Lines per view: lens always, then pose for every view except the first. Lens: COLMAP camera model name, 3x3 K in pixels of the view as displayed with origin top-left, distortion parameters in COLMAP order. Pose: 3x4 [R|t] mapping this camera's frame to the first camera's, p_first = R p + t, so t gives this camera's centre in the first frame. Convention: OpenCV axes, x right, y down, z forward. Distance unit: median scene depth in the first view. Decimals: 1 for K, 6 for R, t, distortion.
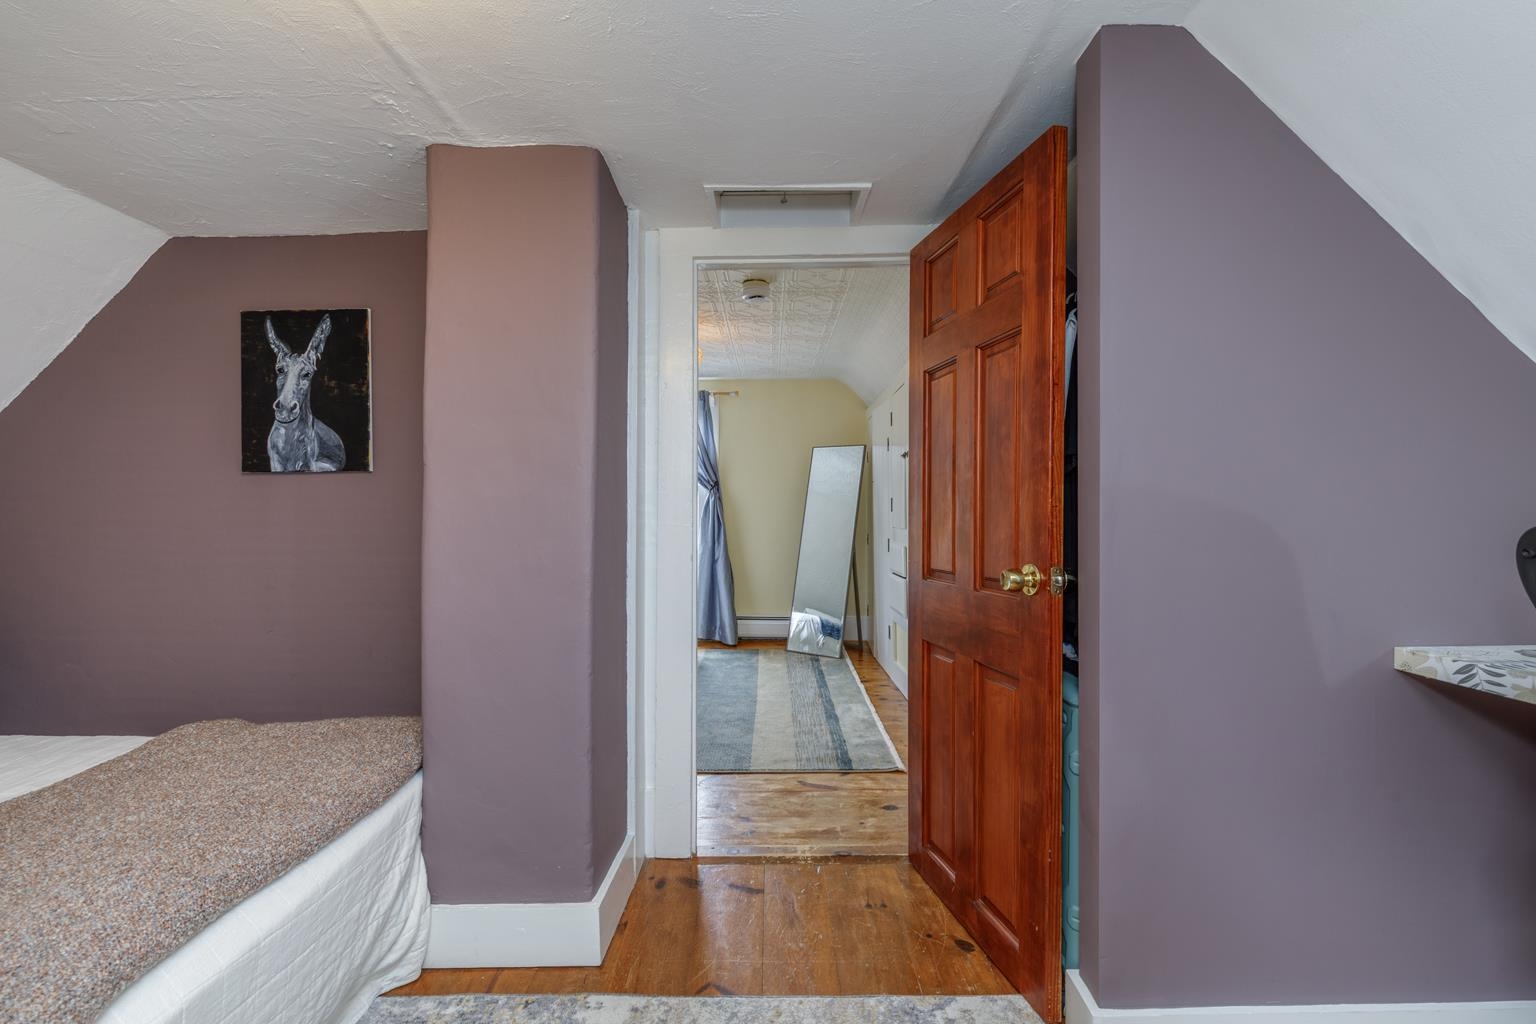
lens RADIAL K [[687.0, 0, 754.0], [0, 687.0, 525.9], [0, 0, 1]] dist [0.005404, -0.001286]
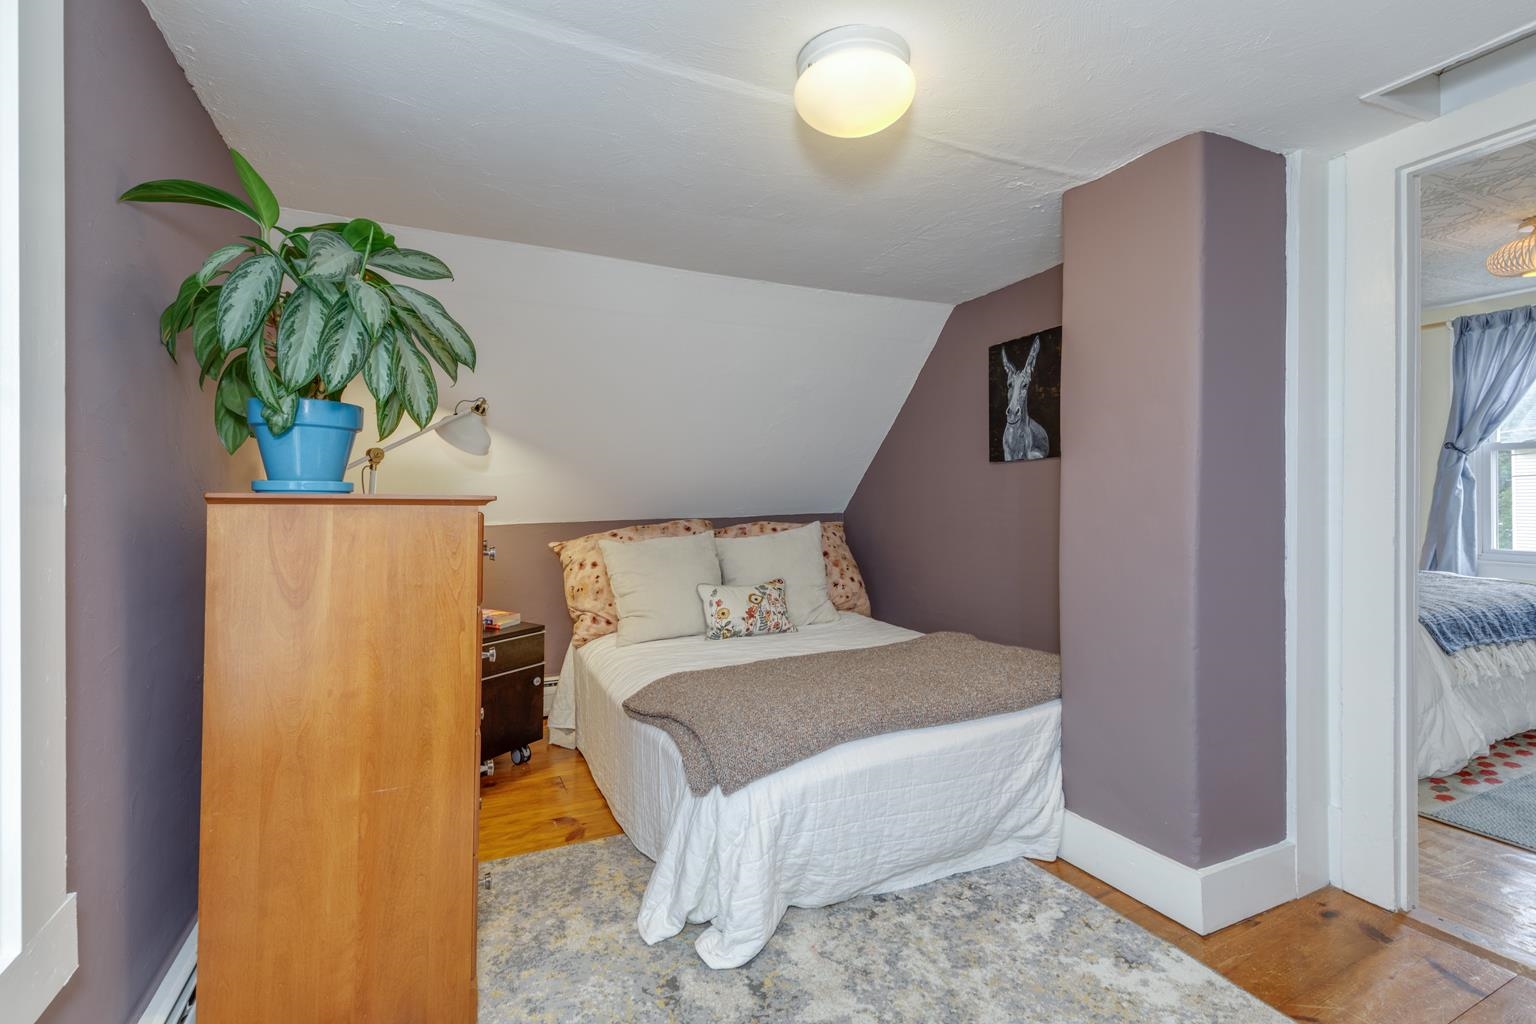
lens RADIAL K [[687.0, 0, 772.7], [0, 687.0, 500.2], [0, 0, 1]] dist [0.005404, -0.001286]
pose [[0.451289, 0.001402, -0.892377, 0.299829], [0.002785, 0.999992, 0.002979, -0.006948], [0.892373, -0.003830, 0.451282, -0.017759]]
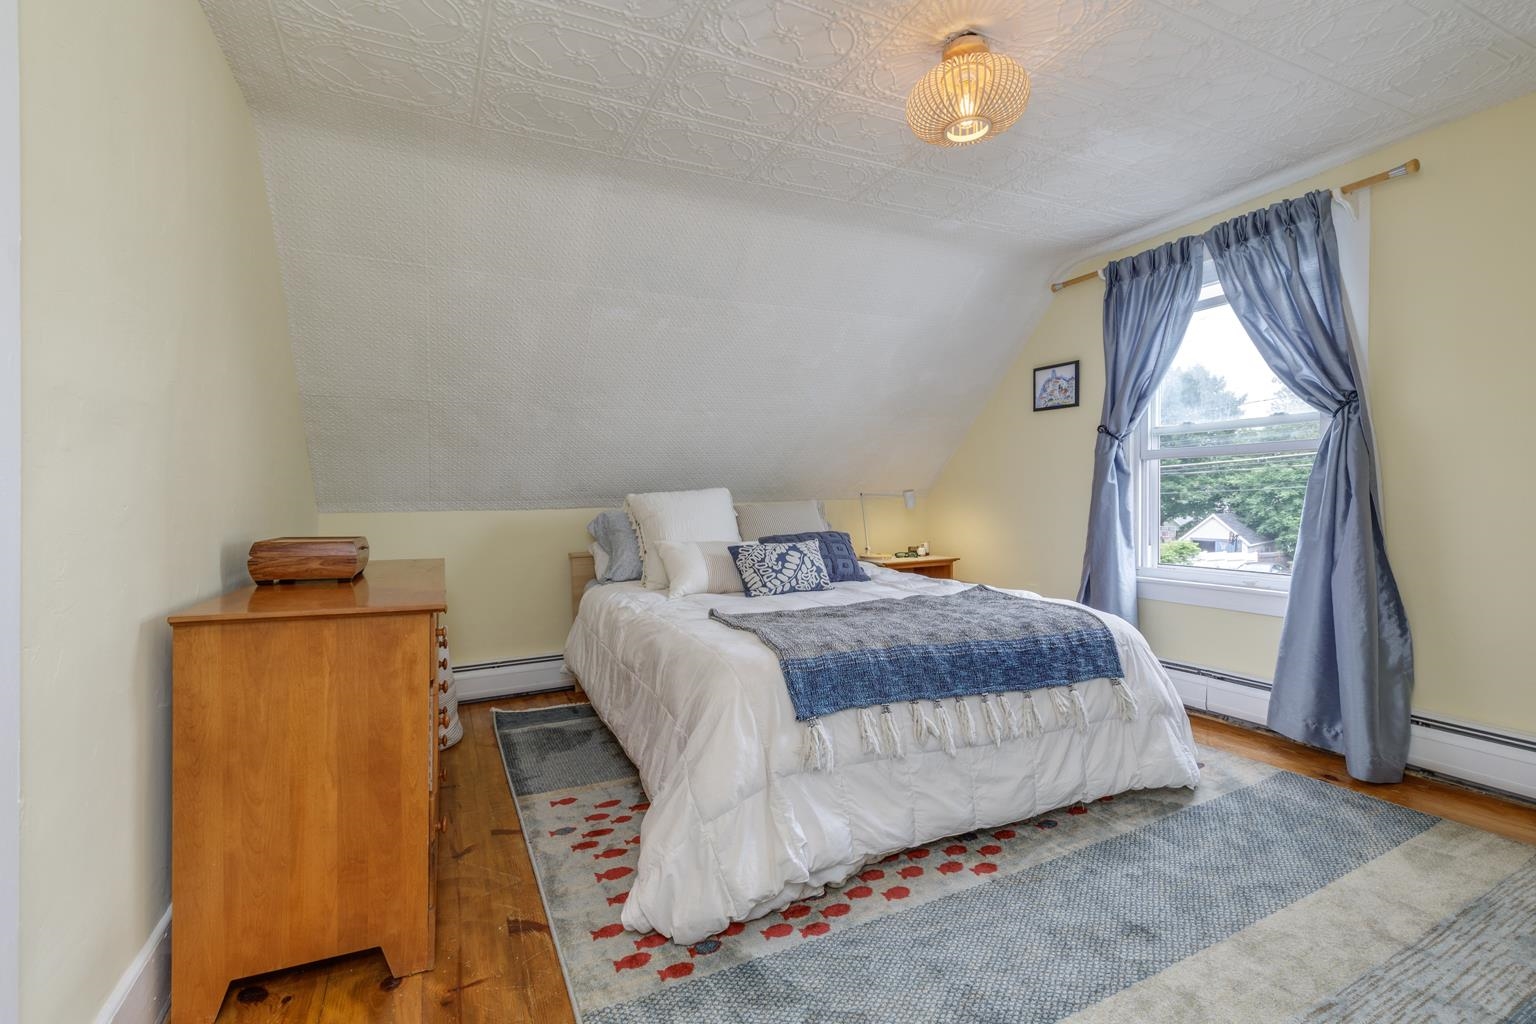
lens RADIAL K [[687.0, 0, 771.4], [0, 687.0, 516.8], [0, 0, 1]] dist [0.005404, -0.001286]
pose [[0.478066, 0.014490, -0.878204, 0.422673], [-0.007627, 0.999895, 0.012346, 0.034087], [0.878291, 0.000796, 0.478126, 1.273887]]
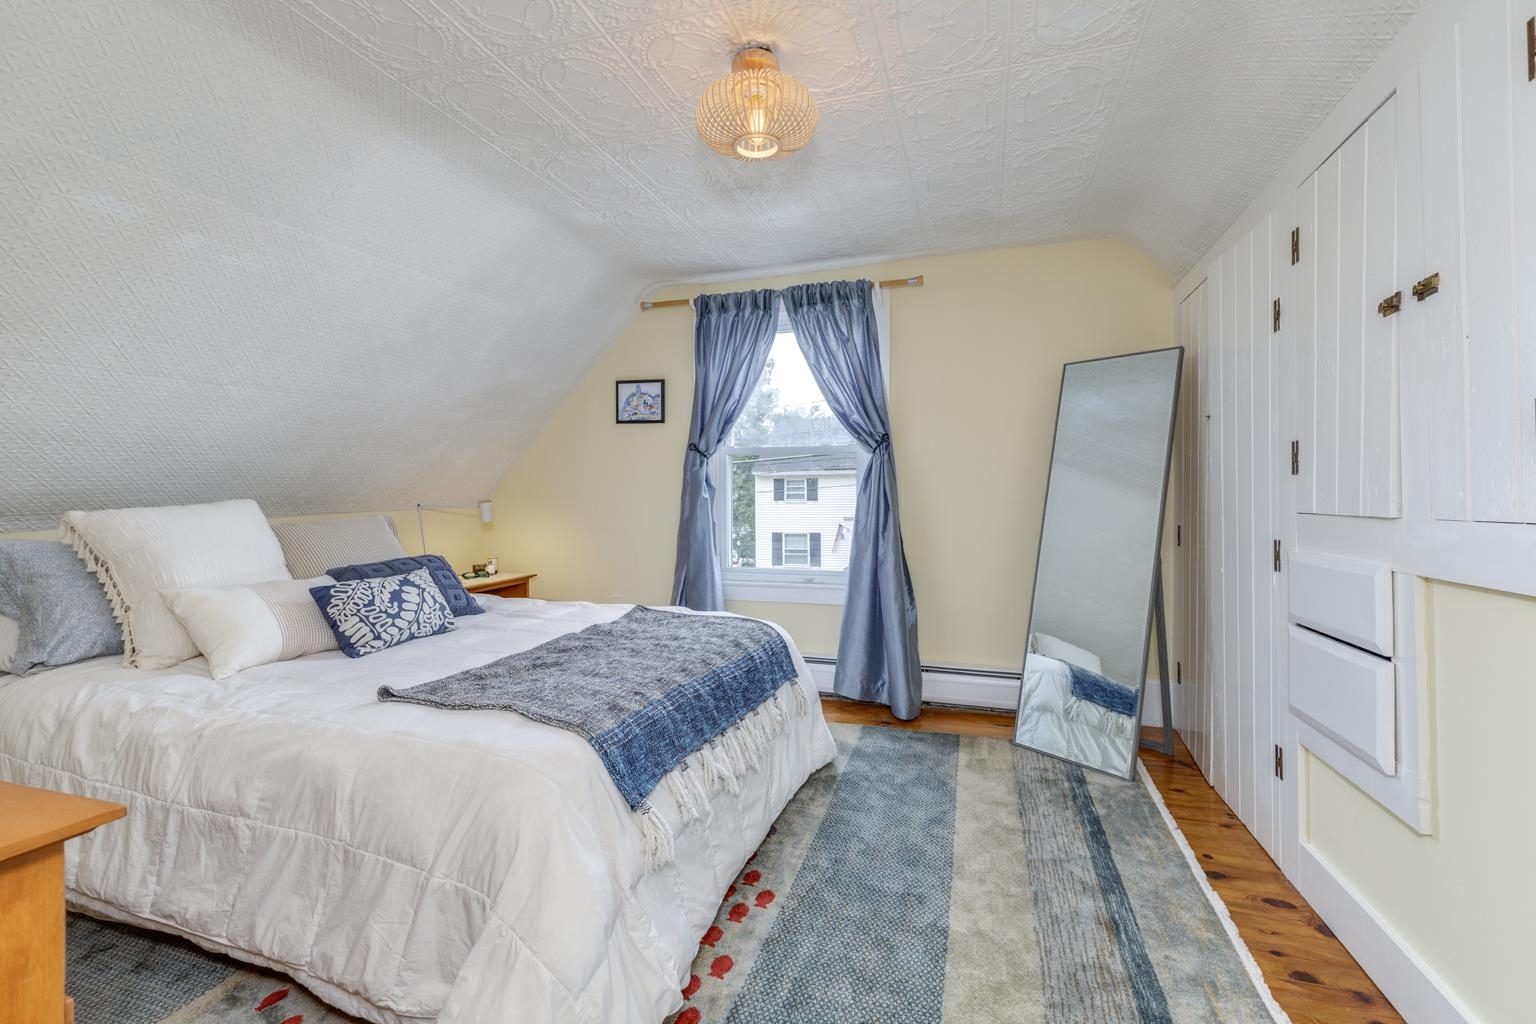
lens RADIAL K [[687.0, 0, 764.5], [0, 687.0, 512.8], [0, 0, 1]] dist [0.005404, -0.001286]
pose [[0.962630, 0.001023, -0.270819, 0.017368], [0.000400, 0.999986, 0.005202, 0.000066], [0.270820, -0.005116, 0.962616, 1.097993]]
